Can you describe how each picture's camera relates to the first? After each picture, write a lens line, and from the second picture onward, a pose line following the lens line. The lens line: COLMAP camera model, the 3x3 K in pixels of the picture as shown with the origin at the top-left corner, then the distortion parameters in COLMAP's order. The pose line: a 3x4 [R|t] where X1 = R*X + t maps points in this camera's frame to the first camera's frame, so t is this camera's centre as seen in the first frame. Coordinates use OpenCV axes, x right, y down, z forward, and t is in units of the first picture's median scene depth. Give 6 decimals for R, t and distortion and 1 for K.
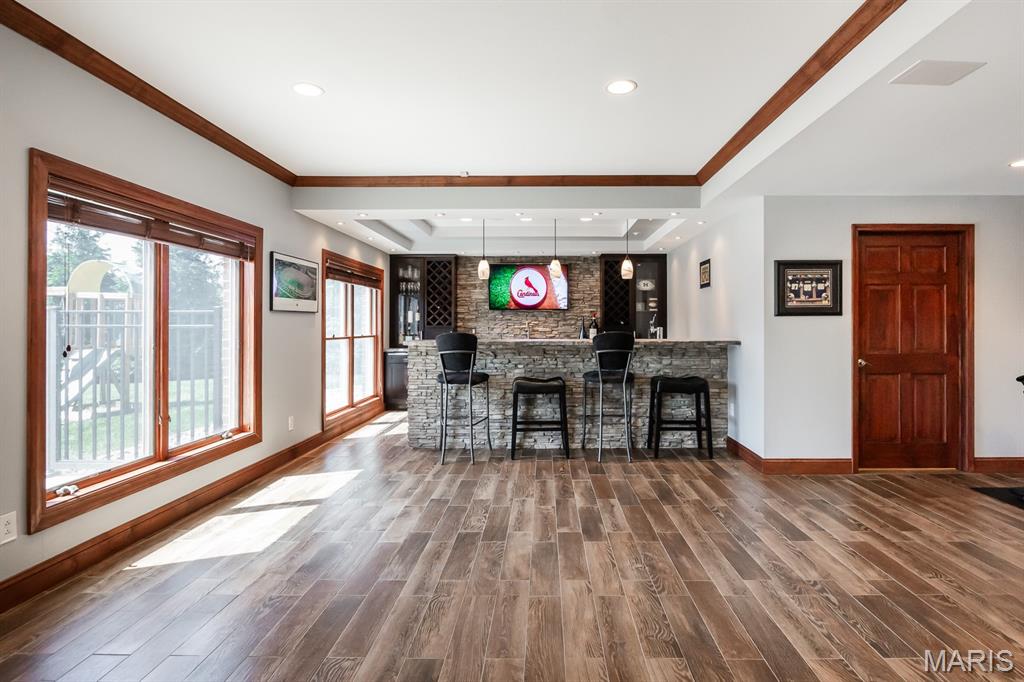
lens RADIAL K [[505.0, 0, 549.6], [0, 505.0, 326.9], [0, 0, 1]] dist [-0.005359, -0.000031]
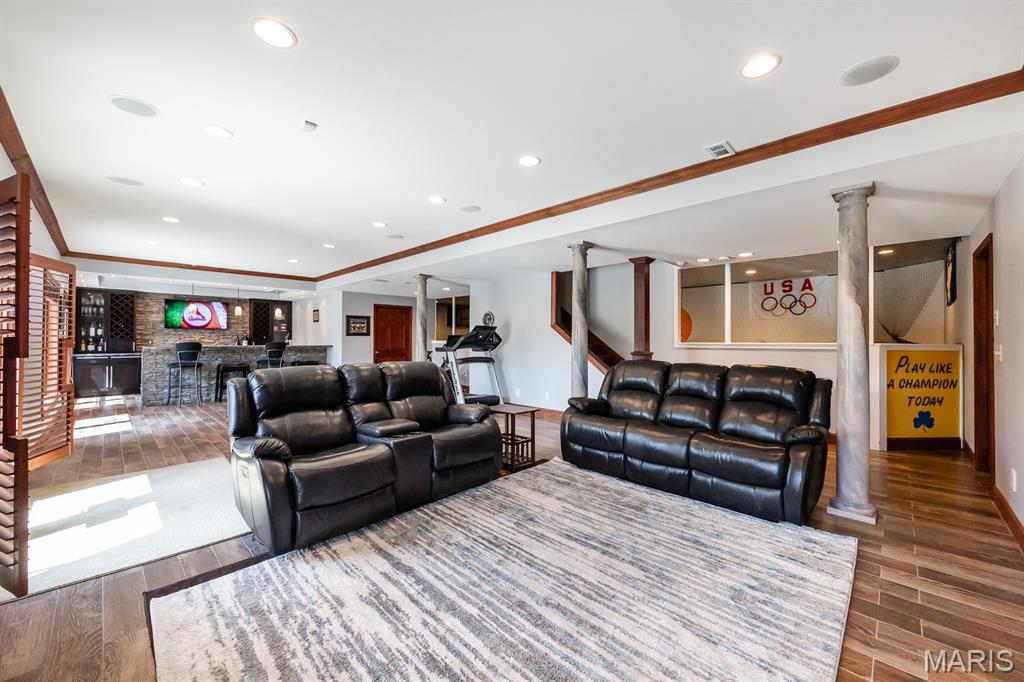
lens RADIAL K [[386.9, 0, 510.1], [0, 386.9, 337.5], [0, 0, 1]] dist [-0.000316, -0.000421]
pose [[0.699576, 0.008642, 0.714506, -0.230658], [-0.003746, 0.999957, -0.008427, 0.000594], [-0.714549, 0.003219, 0.699578, -0.594544]]
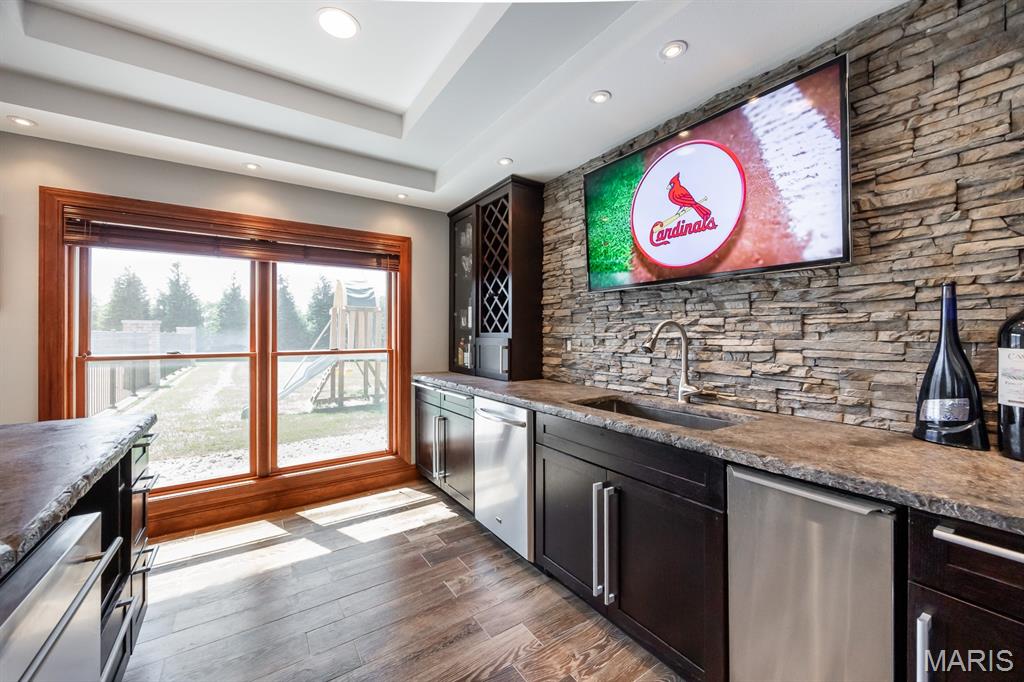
lens RADIAL K [[386.9, 0, 510.3], [0, 386.9, 333.1], [0, 0, 1]] dist [-0.000316, -0.000421]
pose [[0.560691, -0.004609, -0.828013, 0.096948], [0.001542, 0.999989, -0.004522, -0.001063], [0.828024, 0.001258, 0.560691, 0.797152]]
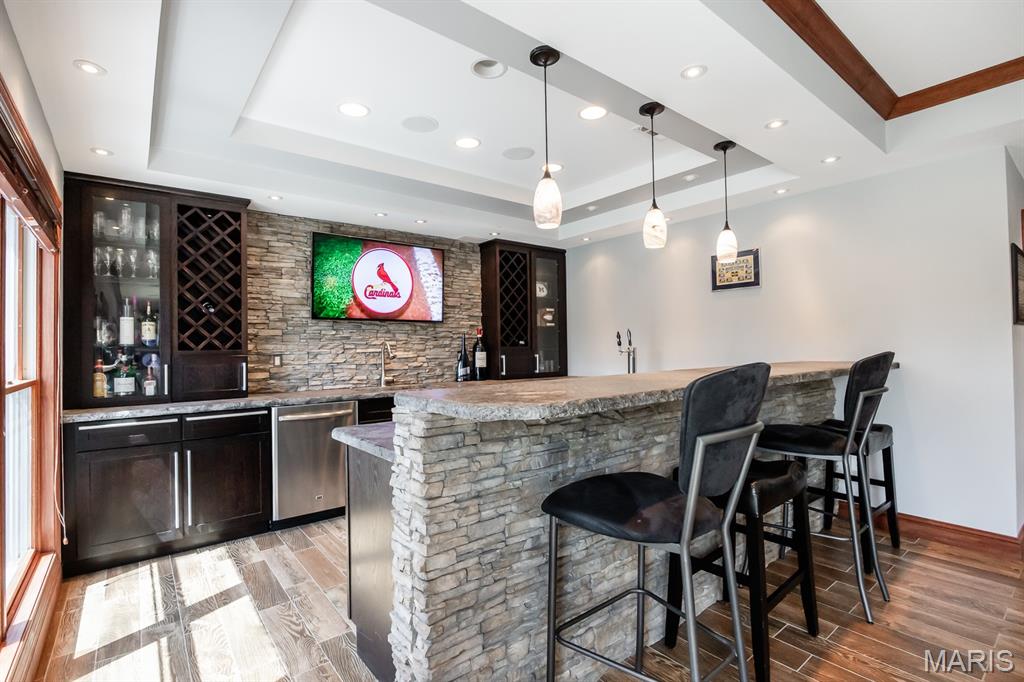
lens RADIAL K [[469.0, 0, 508.2], [0, 469.0, 345.4], [0, 0, 1]] dist [-0.018320, 0.001389]
pose [[0.791783, -0.010652, 0.610709, -0.260442], [0.019487, 0.999779, -0.007827, 0.000845], [-0.610491, 0.018098, 0.791816, 0.503243]]
